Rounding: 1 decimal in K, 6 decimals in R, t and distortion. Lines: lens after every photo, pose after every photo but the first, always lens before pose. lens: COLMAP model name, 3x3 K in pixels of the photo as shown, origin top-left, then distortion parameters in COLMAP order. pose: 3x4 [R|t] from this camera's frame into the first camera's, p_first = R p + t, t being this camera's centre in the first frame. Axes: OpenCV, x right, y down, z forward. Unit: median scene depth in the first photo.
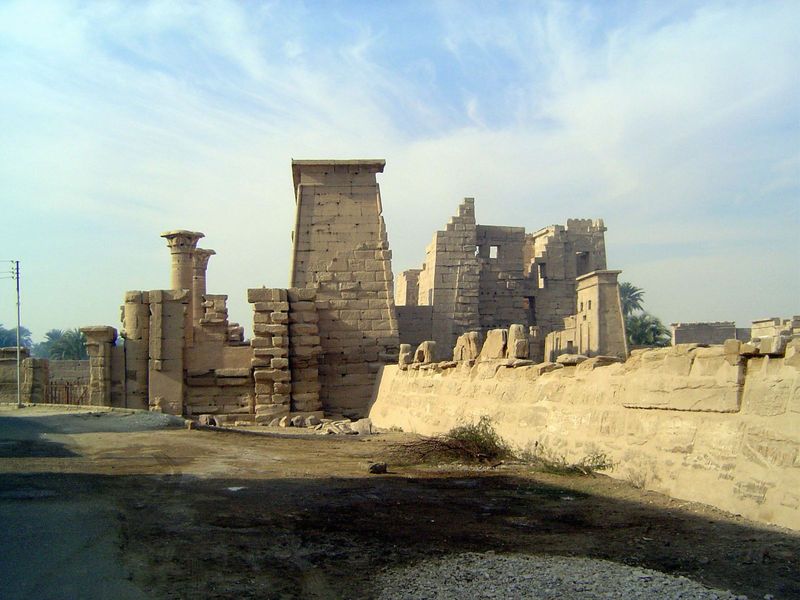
lens RADIAL K [[892.5, 0, 399.8], [0, 892.5, 300.4], [0, 0, 1]] dist [-0.124203, 0.000000]
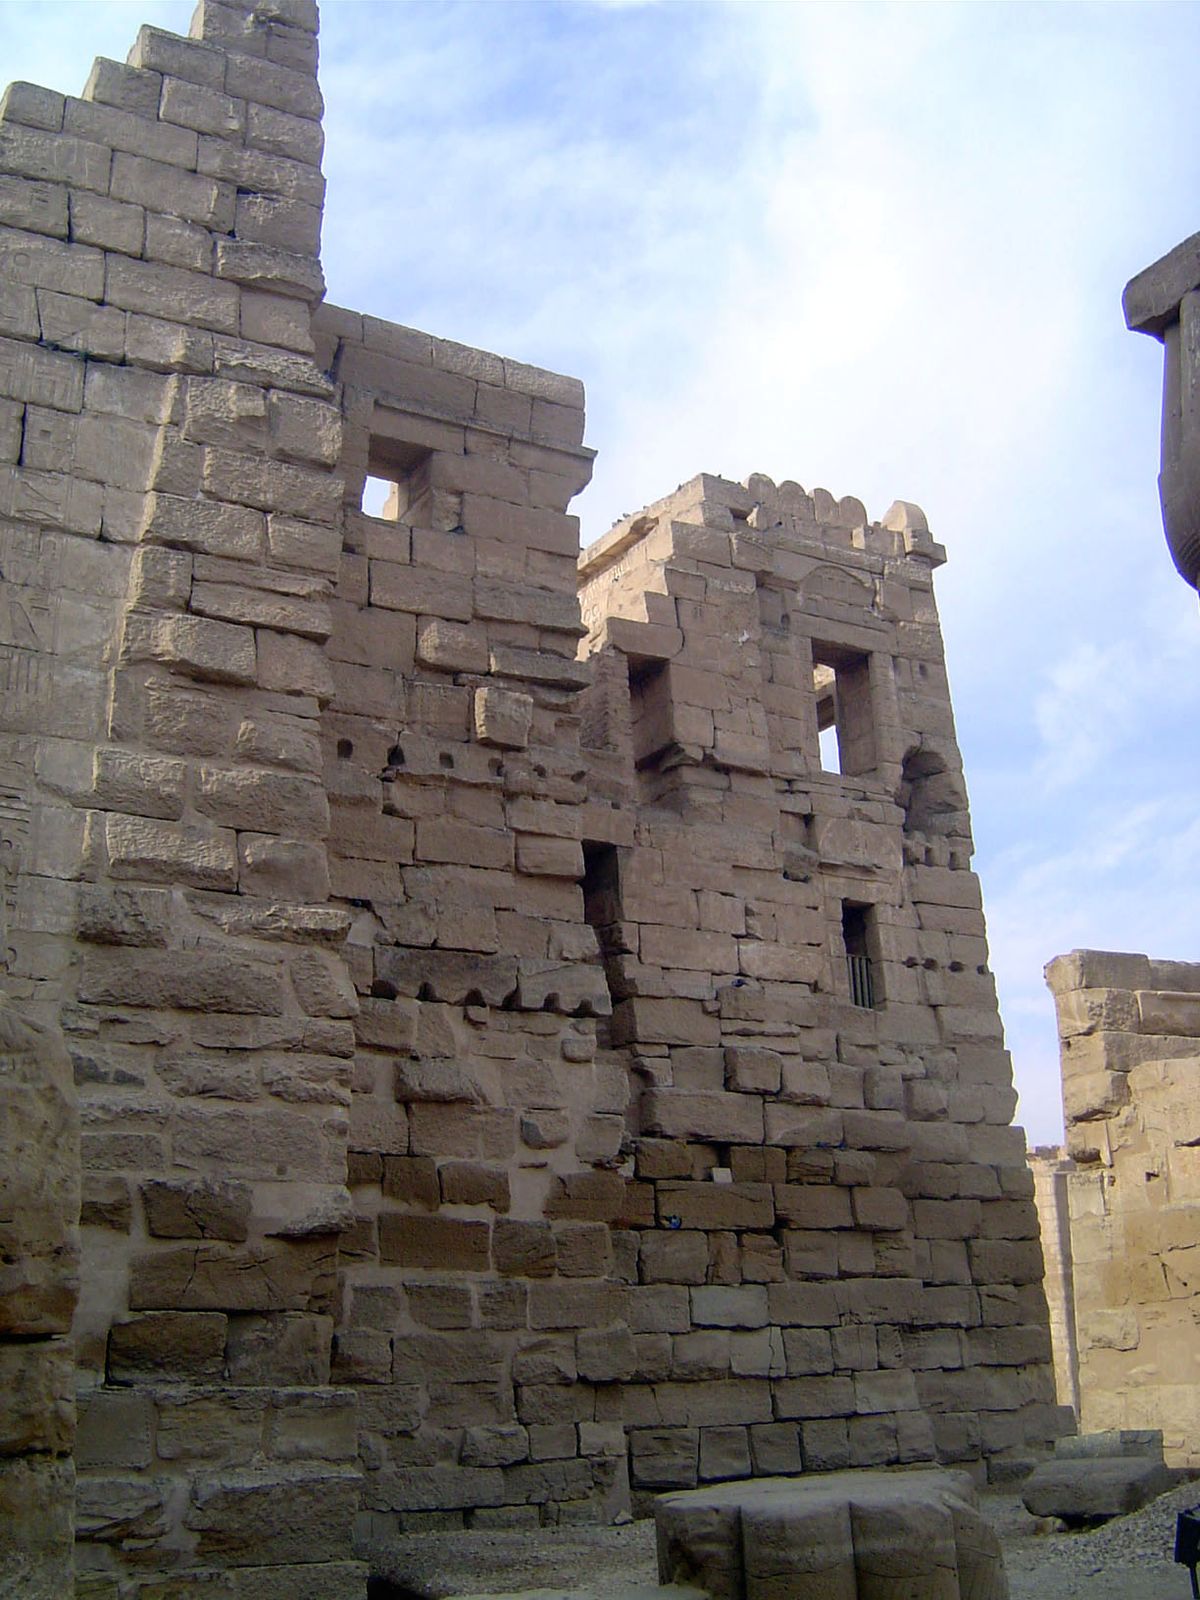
lens RADIAL K [[1785.0, 0, 598.9], [0, 1785.0, 799.0], [0, 0, 1]] dist [-0.124203, 0.000000]
pose [[0.927995, 0.088294, 0.361980, 0.037653], [0.012800, 0.963388, -0.267805, 0.071908], [-0.372373, 0.253155, 0.892889, 0.744543]]
